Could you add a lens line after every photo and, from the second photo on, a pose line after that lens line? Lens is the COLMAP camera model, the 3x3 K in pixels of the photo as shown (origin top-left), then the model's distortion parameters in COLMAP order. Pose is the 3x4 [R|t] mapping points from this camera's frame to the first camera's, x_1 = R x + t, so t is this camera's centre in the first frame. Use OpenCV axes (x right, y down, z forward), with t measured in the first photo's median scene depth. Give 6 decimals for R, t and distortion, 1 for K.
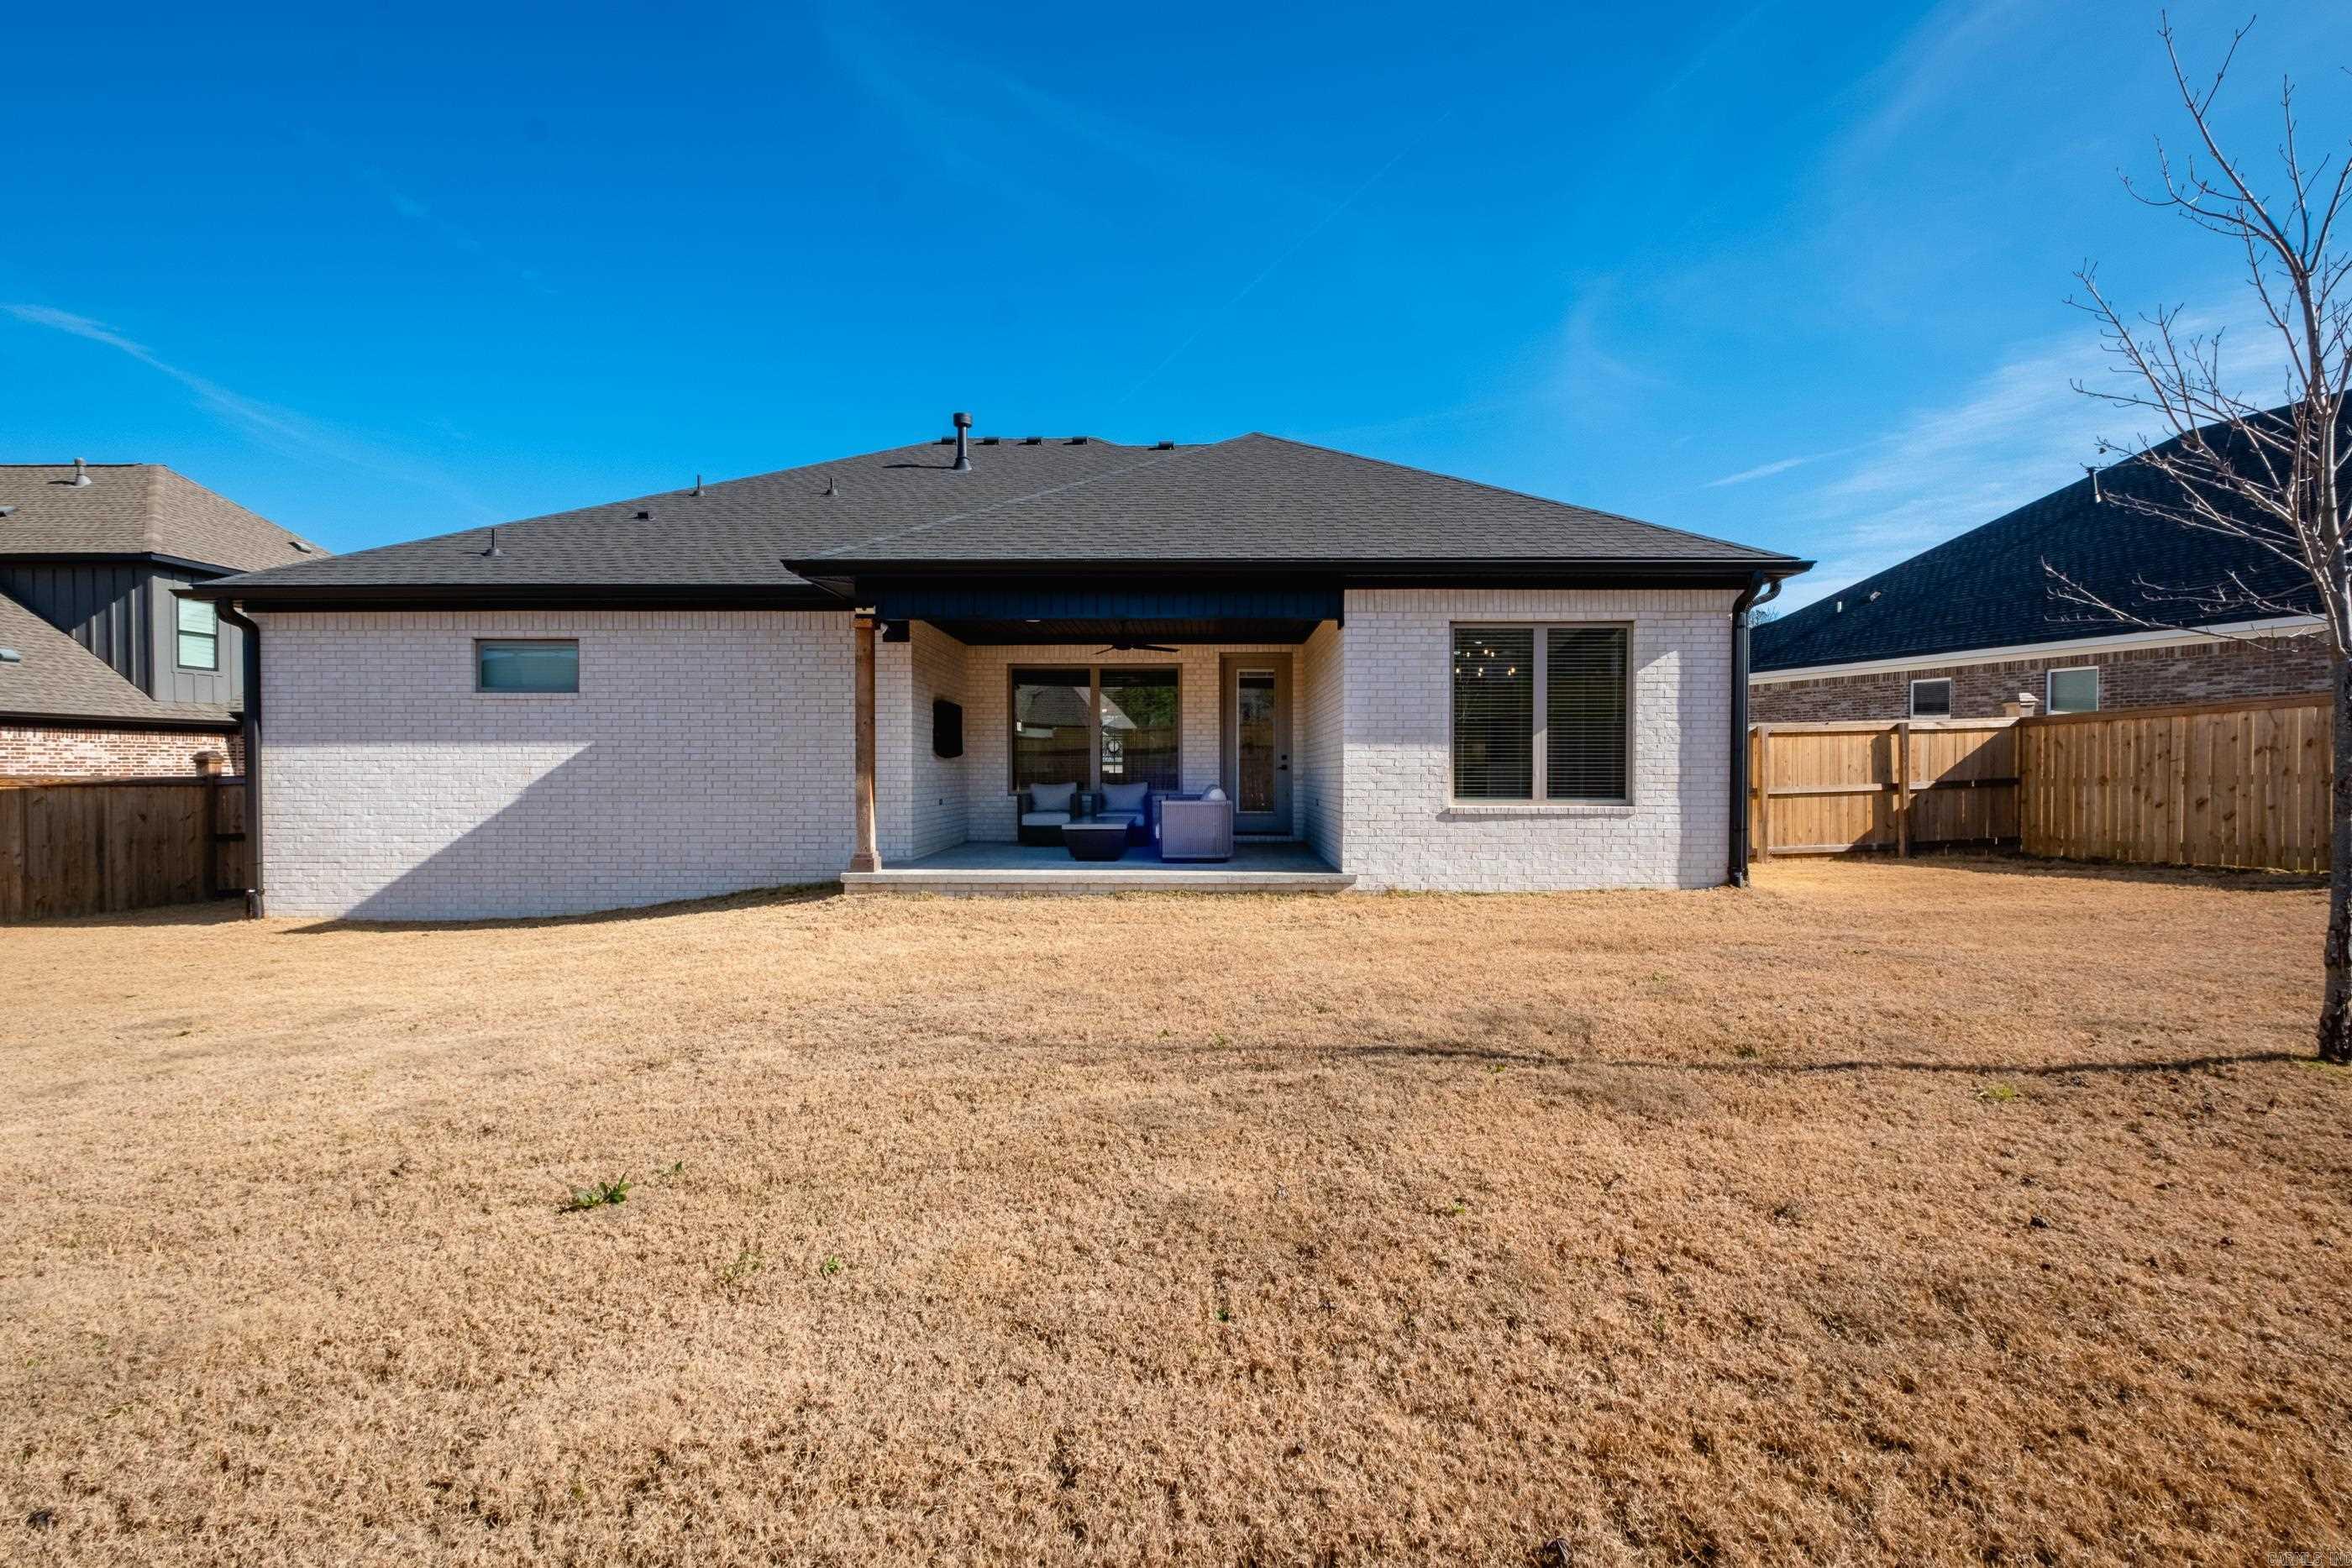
lens RADIAL K [[1031.2, 0, 1176.0], [0, 1031.2, 784.0], [0, 0, 1]] dist [-0.000526, -0.000229]
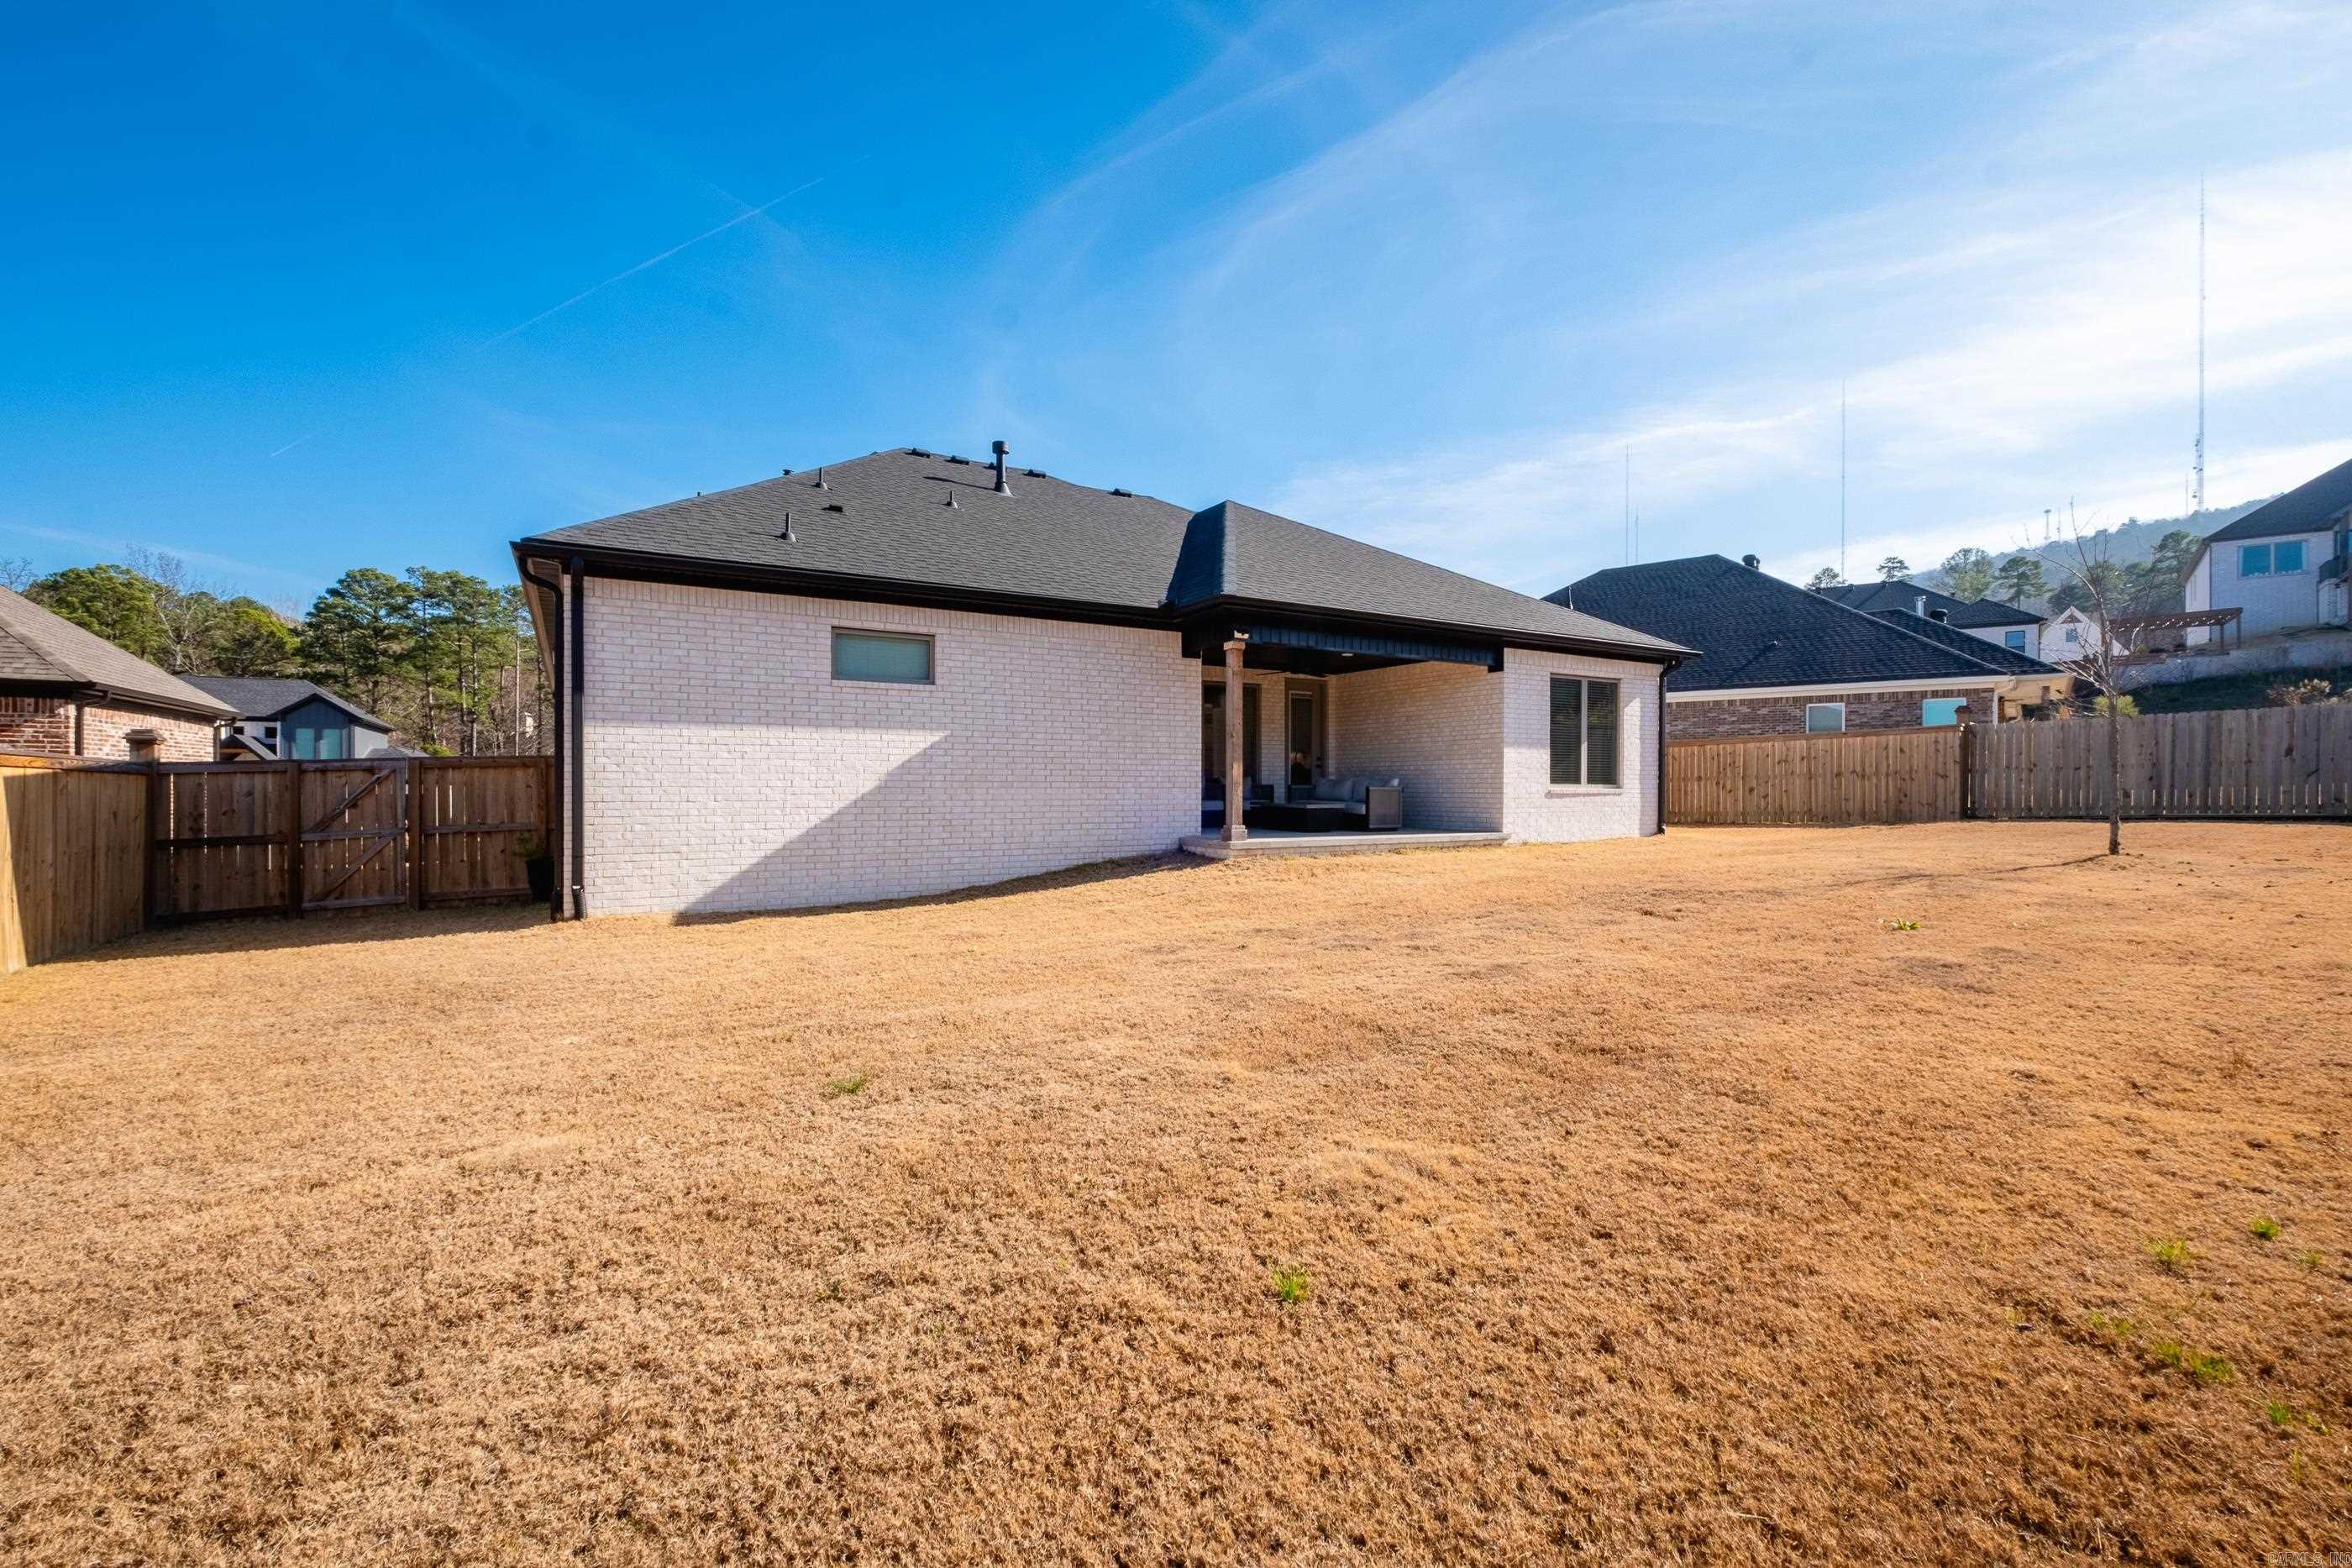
lens RADIAL K [[1031.2, 0, 1176.0], [0, 1031.2, 784.0], [0, 0, 1]] dist [-0.000526, -0.000229]
pose [[0.846196, 0.002909, 0.532864, -0.935137], [0.004890, 0.999901, -0.013223, 0.028763], [-0.532850, 0.013795, 0.846098, -0.030540]]
